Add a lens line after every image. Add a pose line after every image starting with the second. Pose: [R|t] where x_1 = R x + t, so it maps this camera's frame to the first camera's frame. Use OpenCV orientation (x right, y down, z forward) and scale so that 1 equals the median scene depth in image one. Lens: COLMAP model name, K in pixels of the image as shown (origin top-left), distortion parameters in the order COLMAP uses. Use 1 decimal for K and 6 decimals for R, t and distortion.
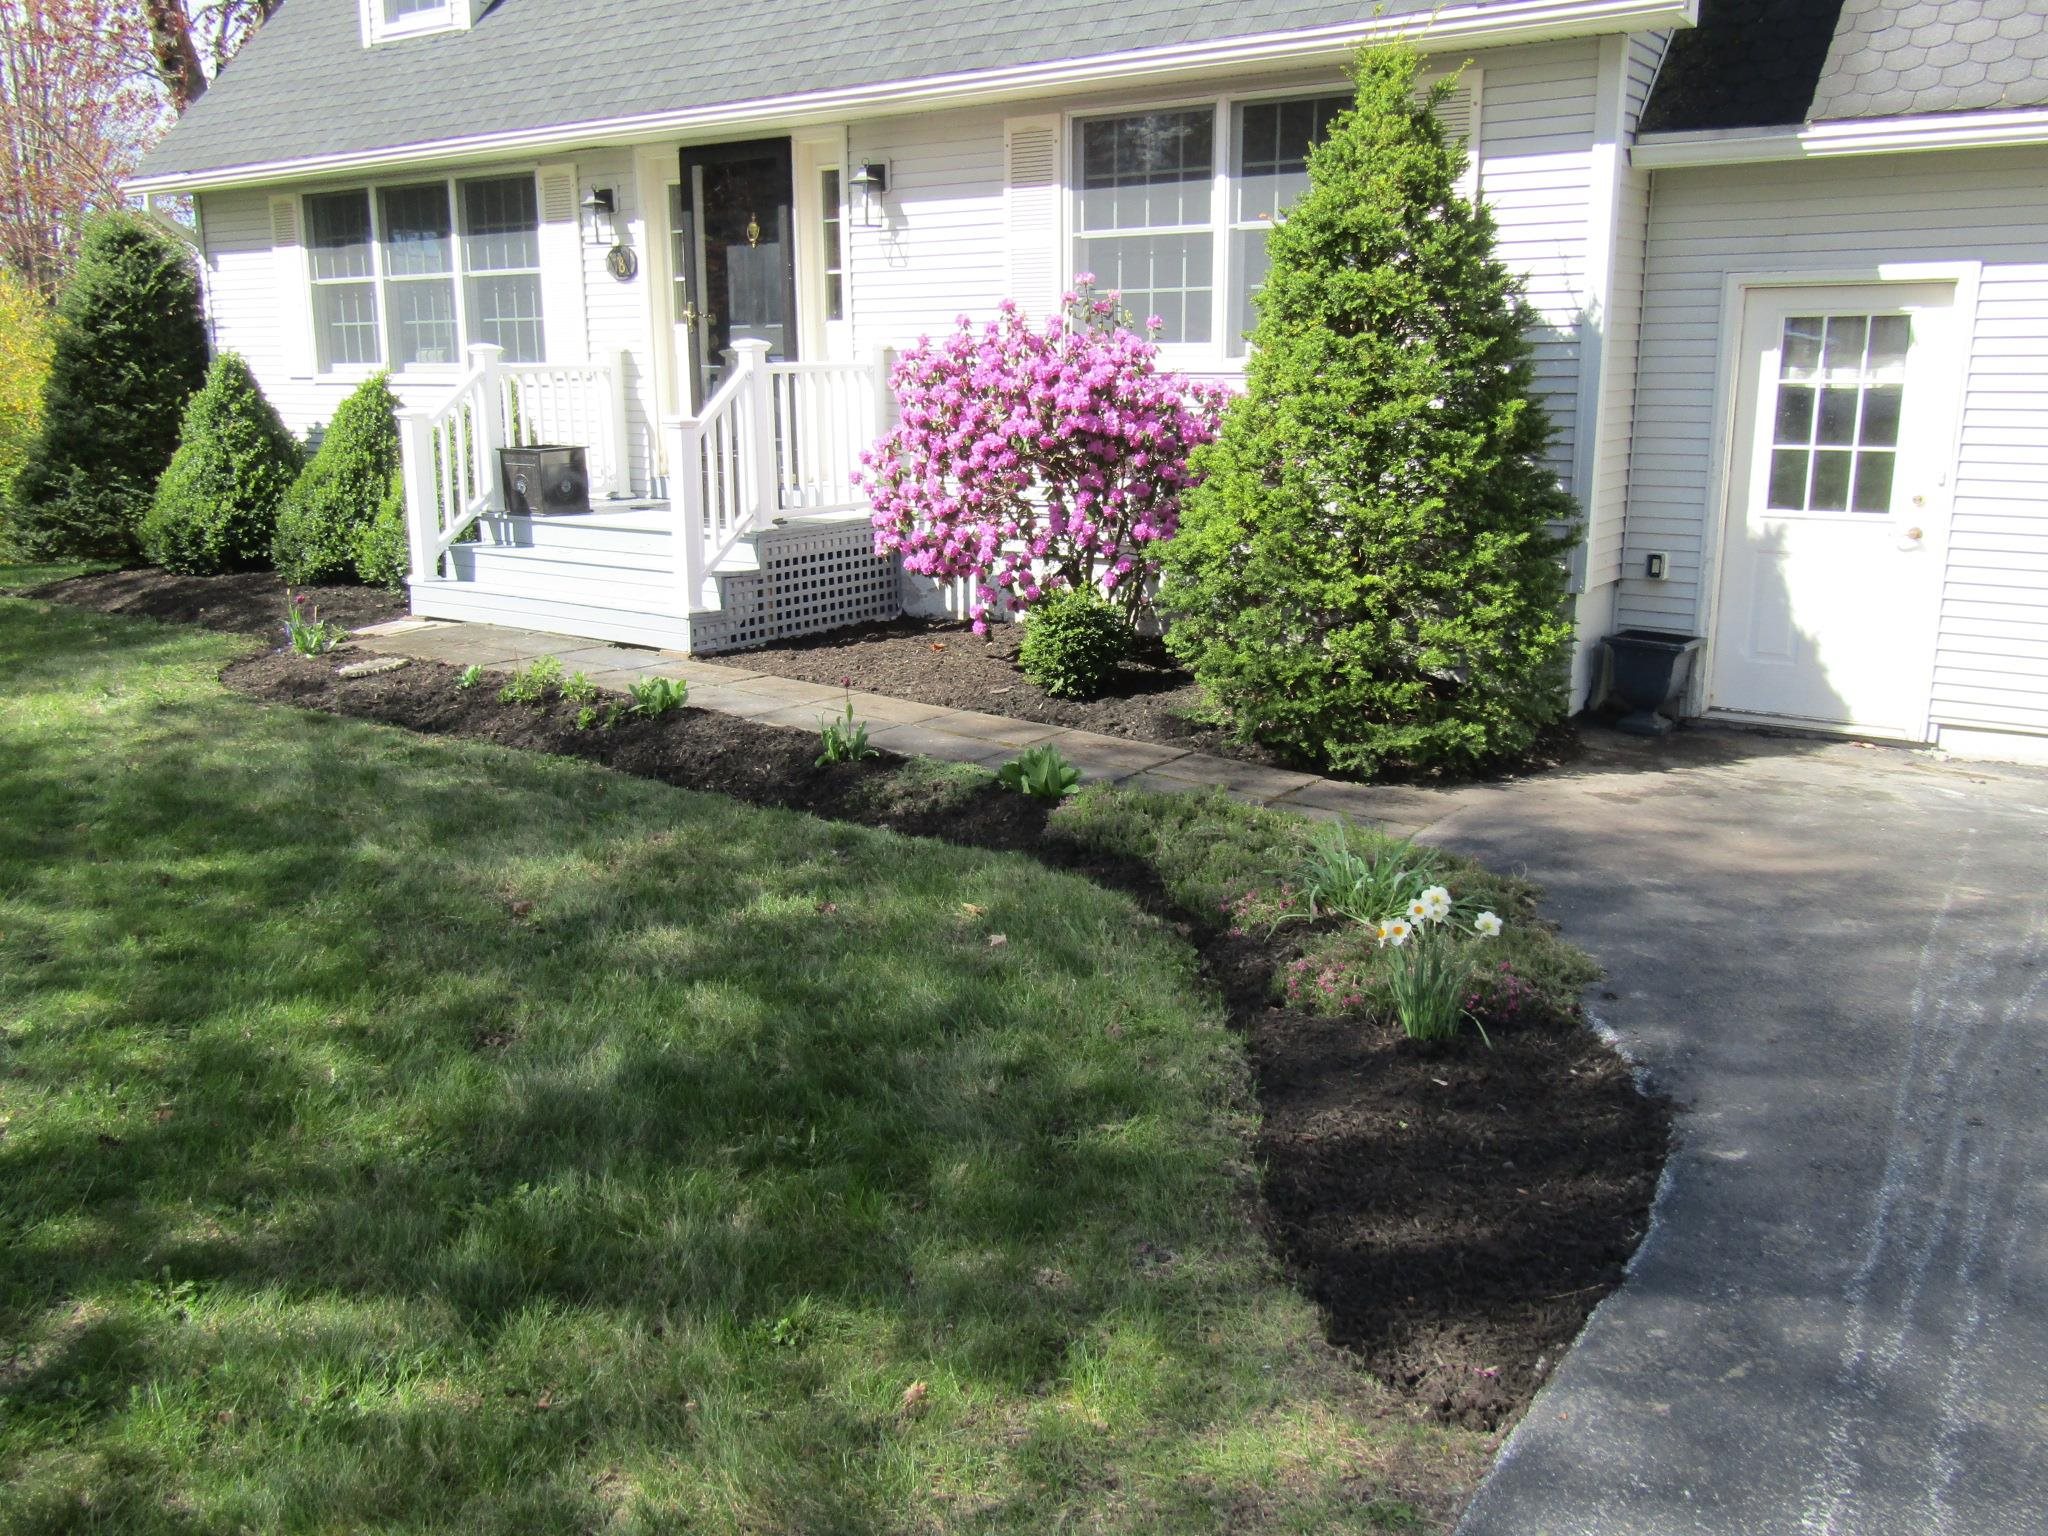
lens RADIAL K [[1669.8, 0, 1024.0], [0, 1669.8, 768.0], [0, 0, 1]] dist [-0.006775, -0.003932]
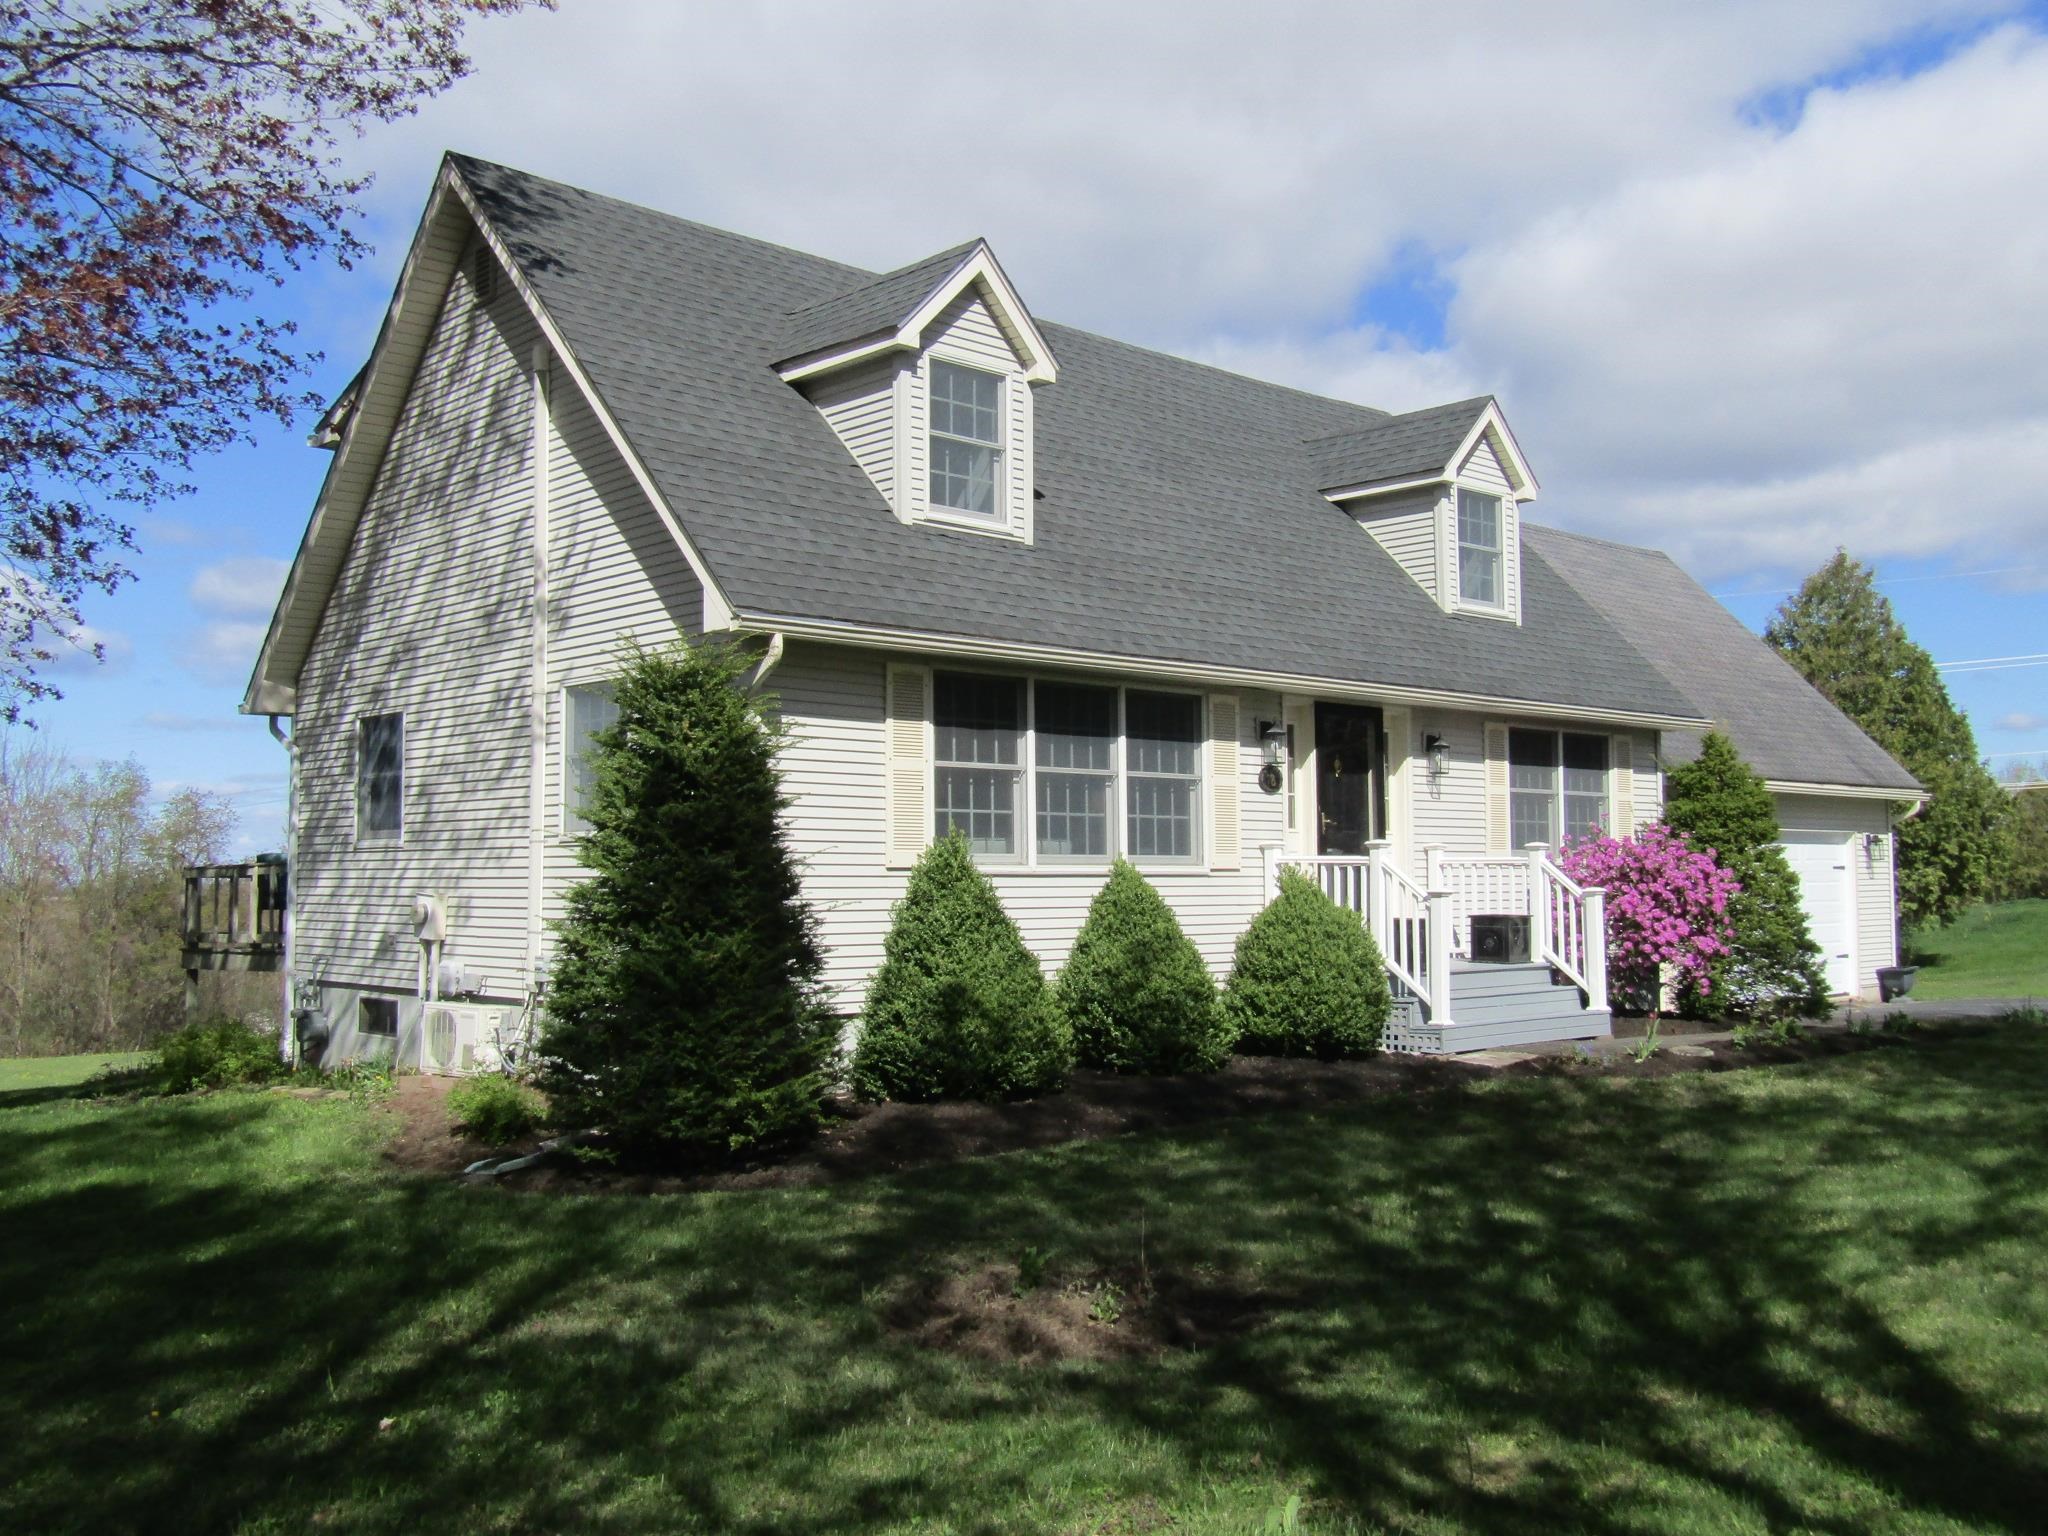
lens RADIAL K [[1924.4, 0, 1024.0], [0, 1924.4, 768.0], [0, 0, 1]] dist [0.005988, -0.003667]
pose [[0.198188, 0.055068, 0.978616, -2.096997], [0.227016, 0.968693, -0.100485, -0.256501], [-0.953512, 0.242076, 0.179483, 1.132777]]
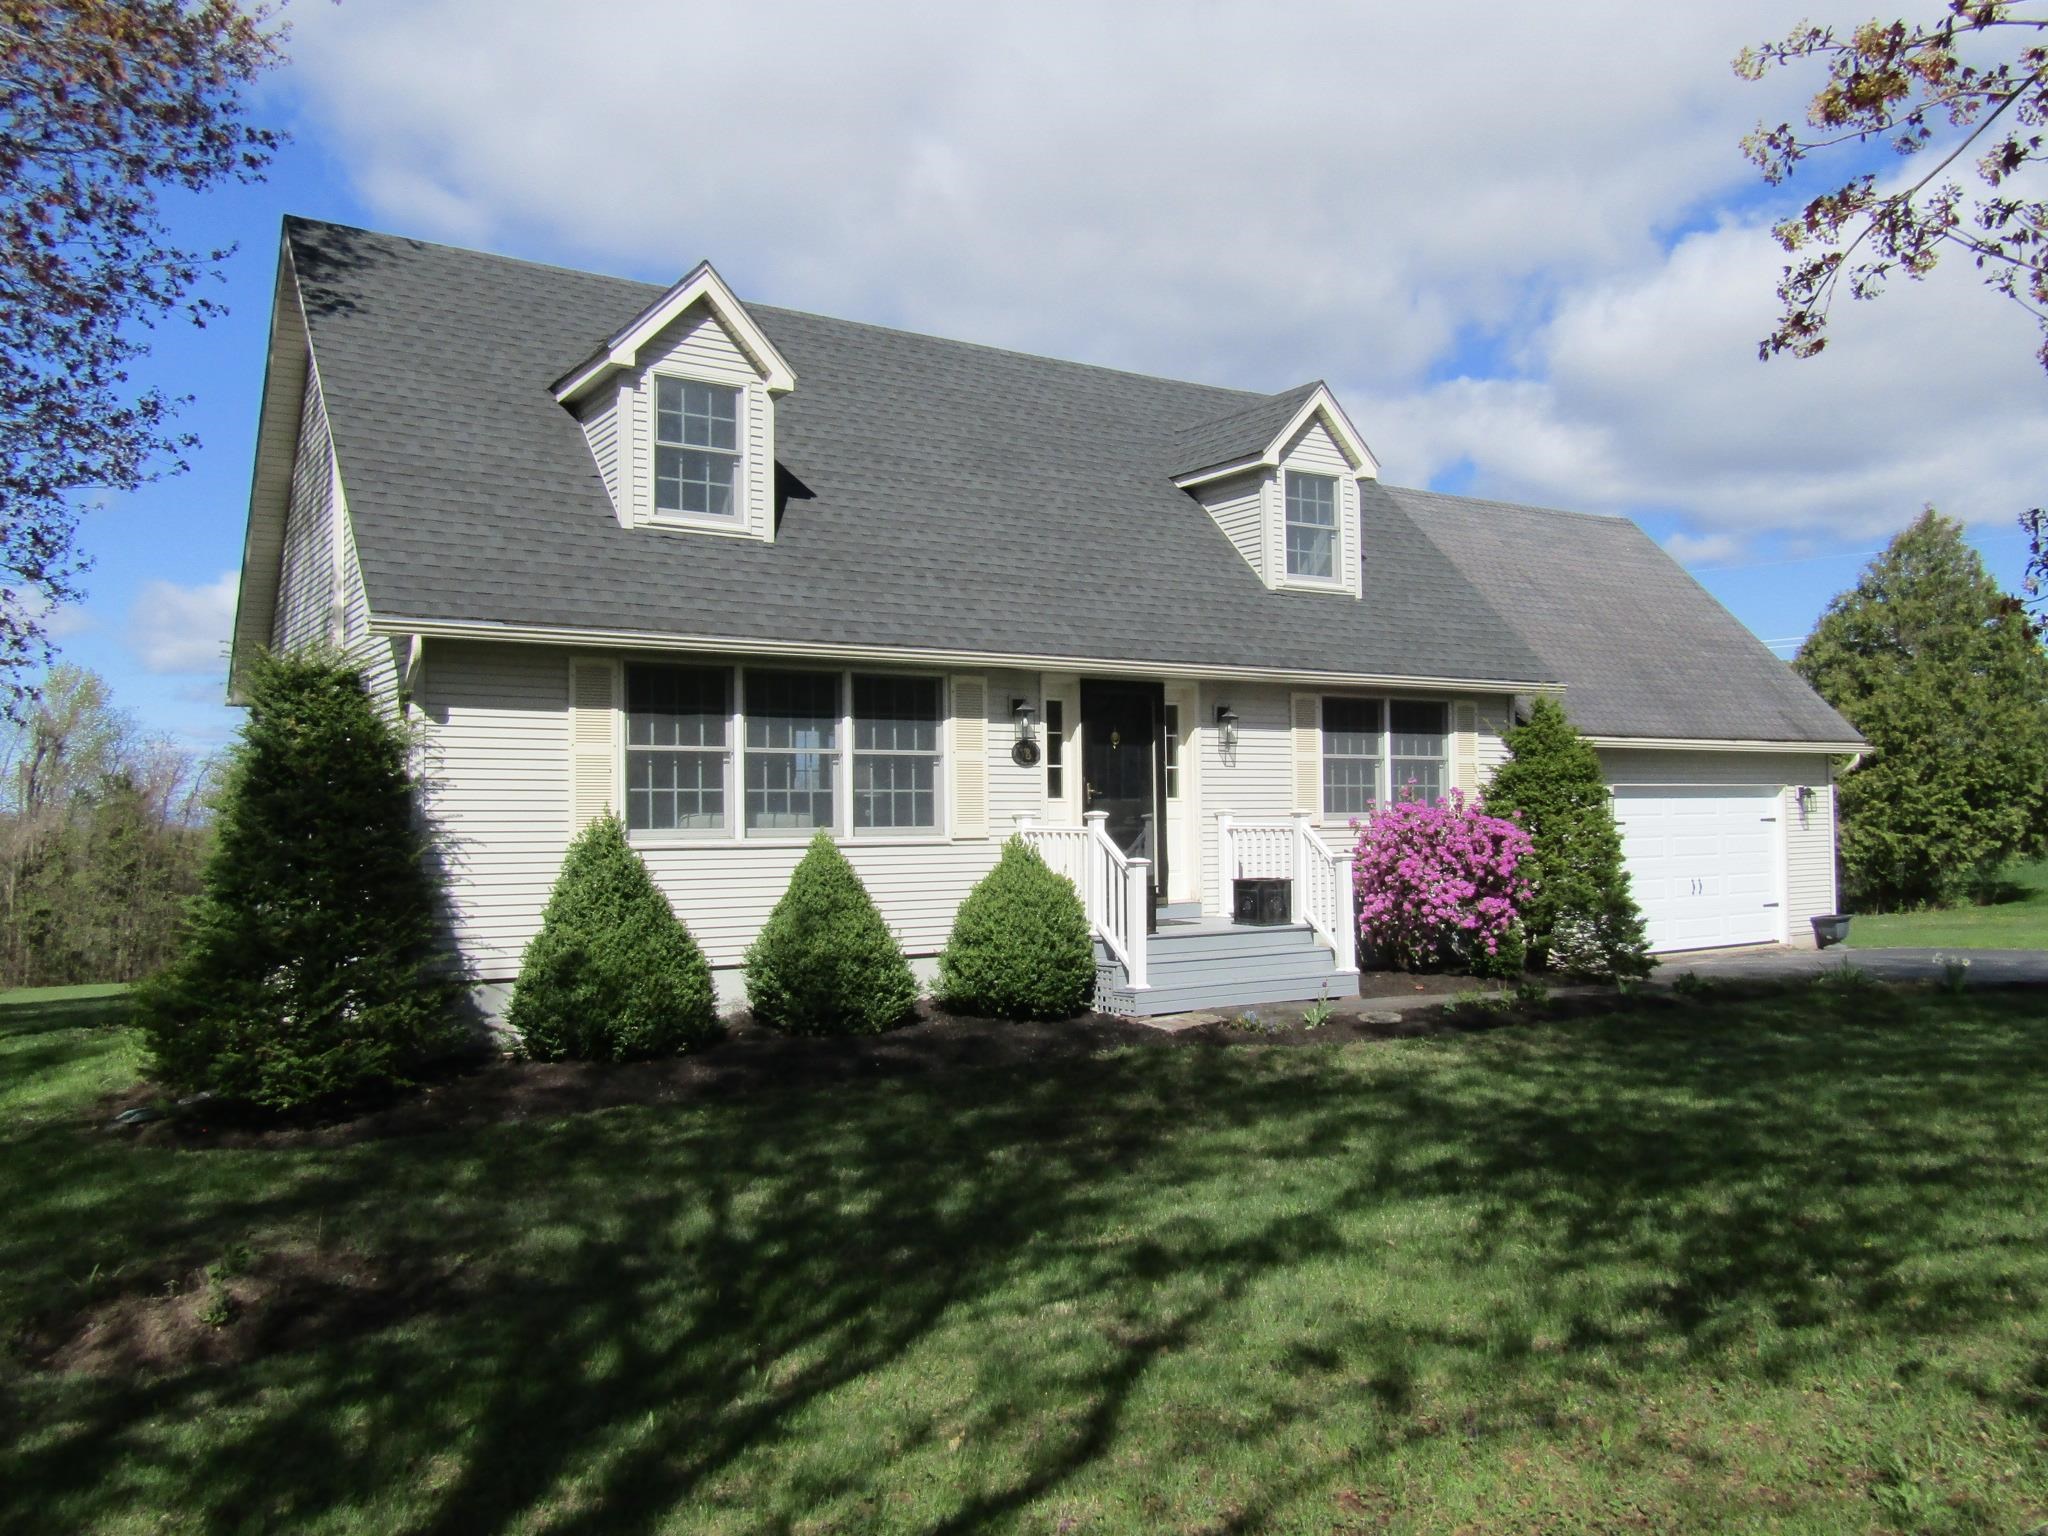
lens RADIAL K [[1622.7, 0, 1024.0], [0, 1622.7, 768.0], [0, 0, 1]] dist [-0.007433, 0.000160]
pose [[0.369652, 0.021139, 0.928930, -1.800264], [0.219089, 0.969570, -0.109247, -0.183466], [-0.902971, 0.243902, 0.353772, 0.671340]]
